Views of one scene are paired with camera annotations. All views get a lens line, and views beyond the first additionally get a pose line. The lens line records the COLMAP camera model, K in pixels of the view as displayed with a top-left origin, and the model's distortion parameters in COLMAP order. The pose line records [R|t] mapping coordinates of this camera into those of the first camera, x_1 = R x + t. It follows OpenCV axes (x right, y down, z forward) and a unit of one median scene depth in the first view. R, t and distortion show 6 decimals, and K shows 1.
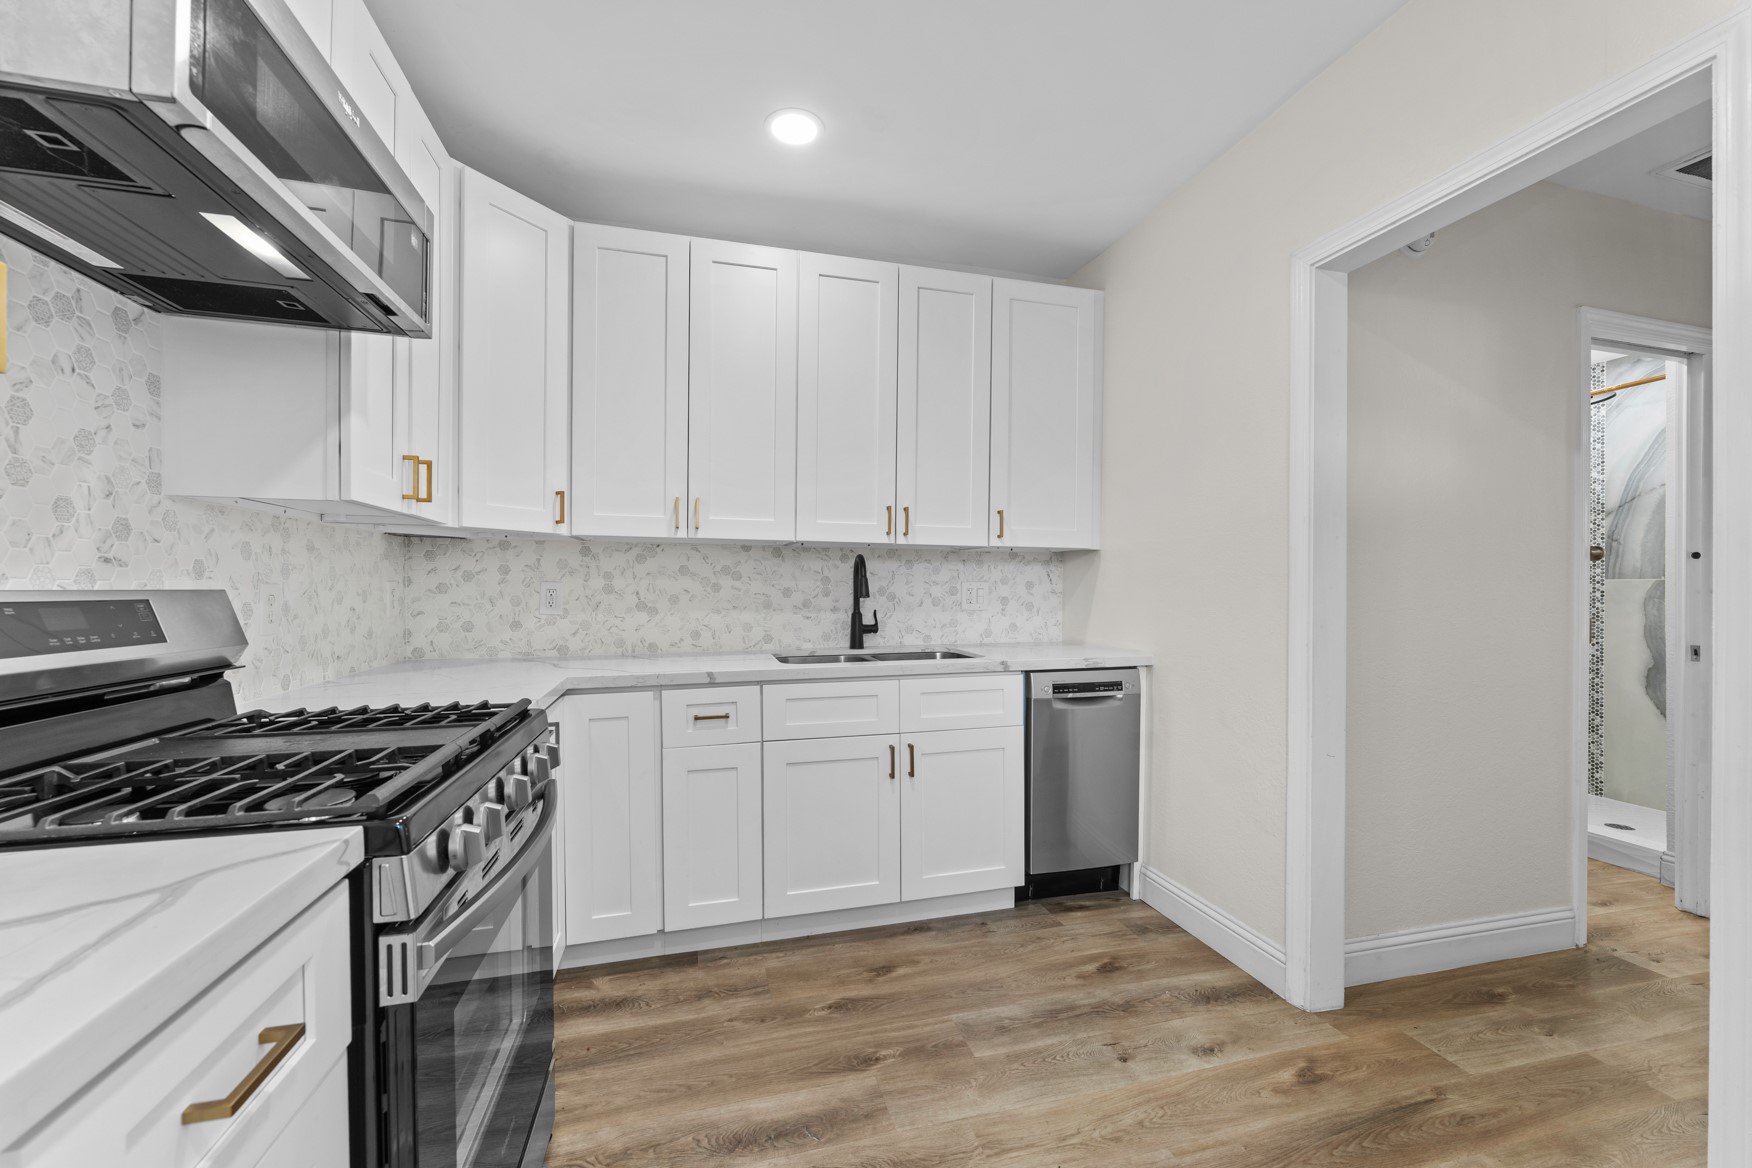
lens RADIAL K [[702.3, 0, 879.6], [0, 702.3, 591.8], [0, 0, 1]] dist [0.000228, -0.000186]
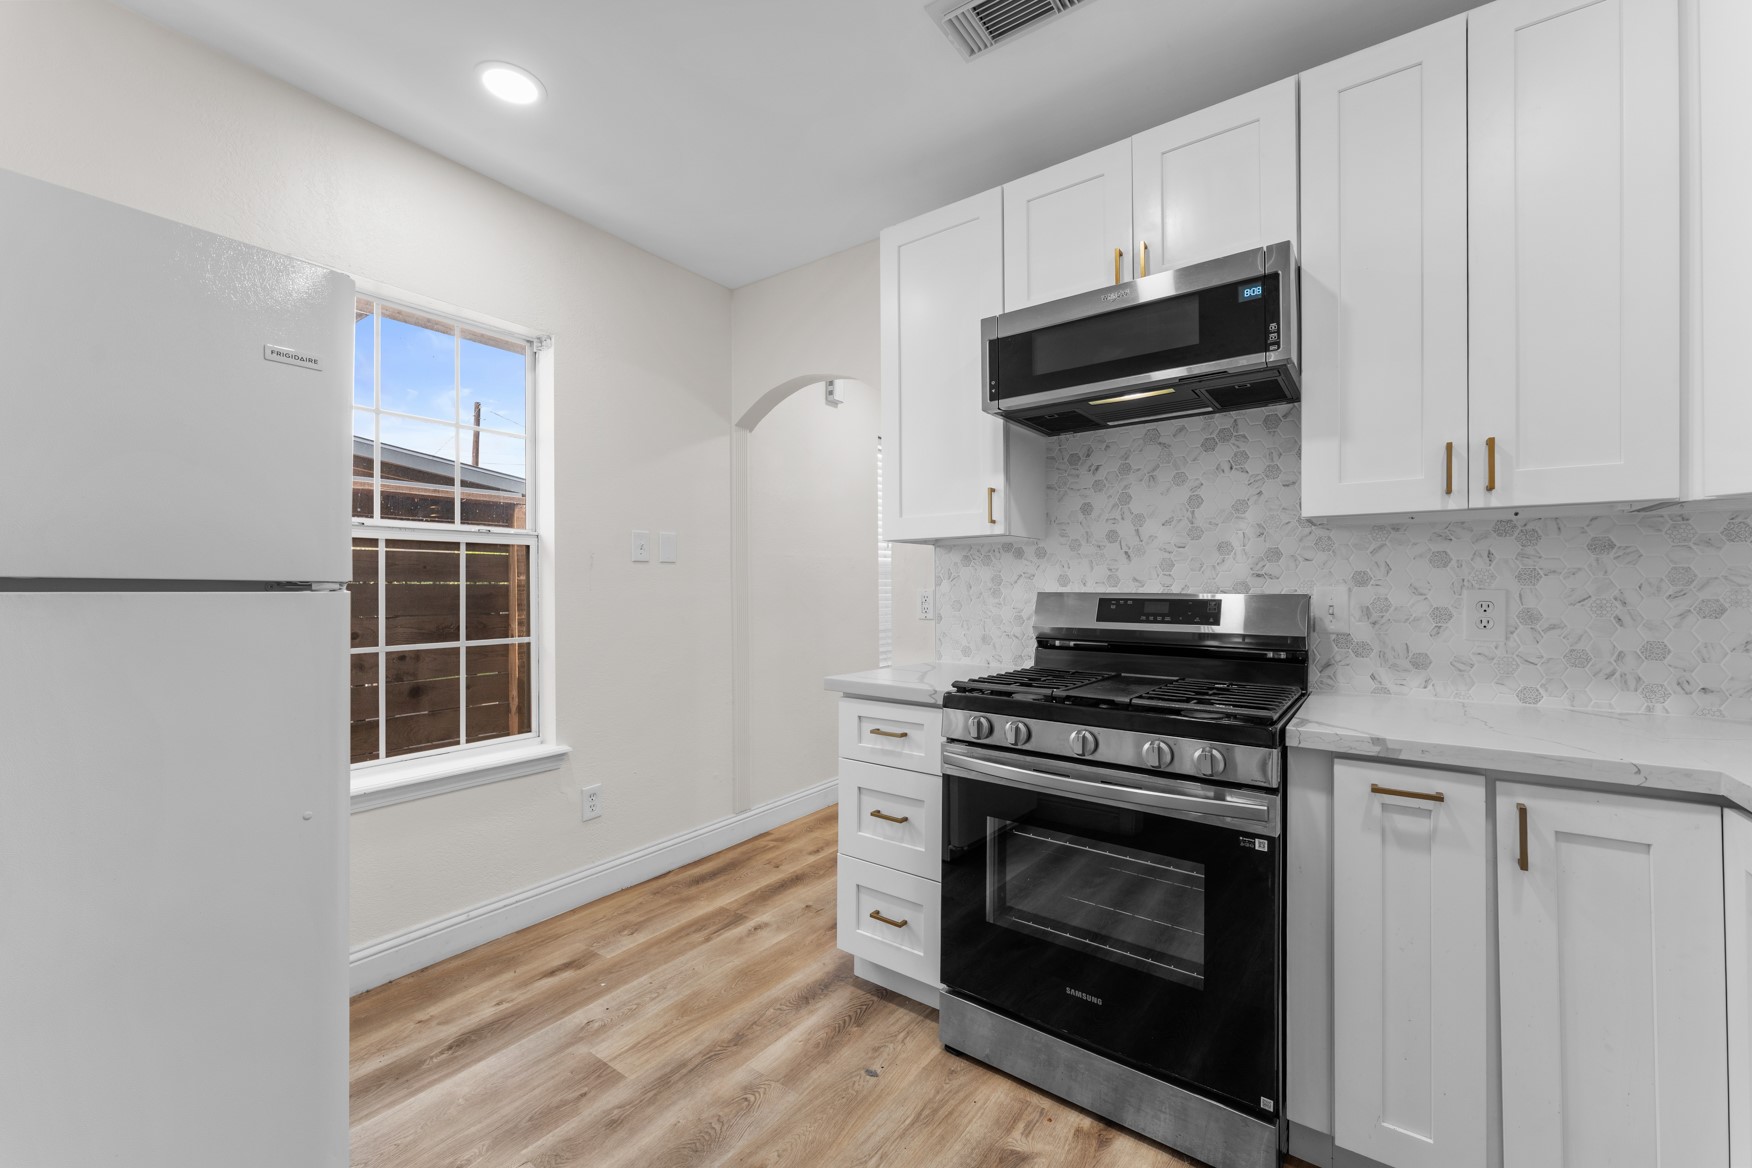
lens RADIAL K [[702.3, 0, 870.0], [0, 702.3, 585.2], [0, 0, 1]] dist [0.000228, -0.000186]
pose [[-0.779382, -0.008736, -0.626489, 0.625030], [-0.009083, 0.999955, -0.002643, -0.010044], [0.626484, 0.003631, -0.779426, 1.735952]]
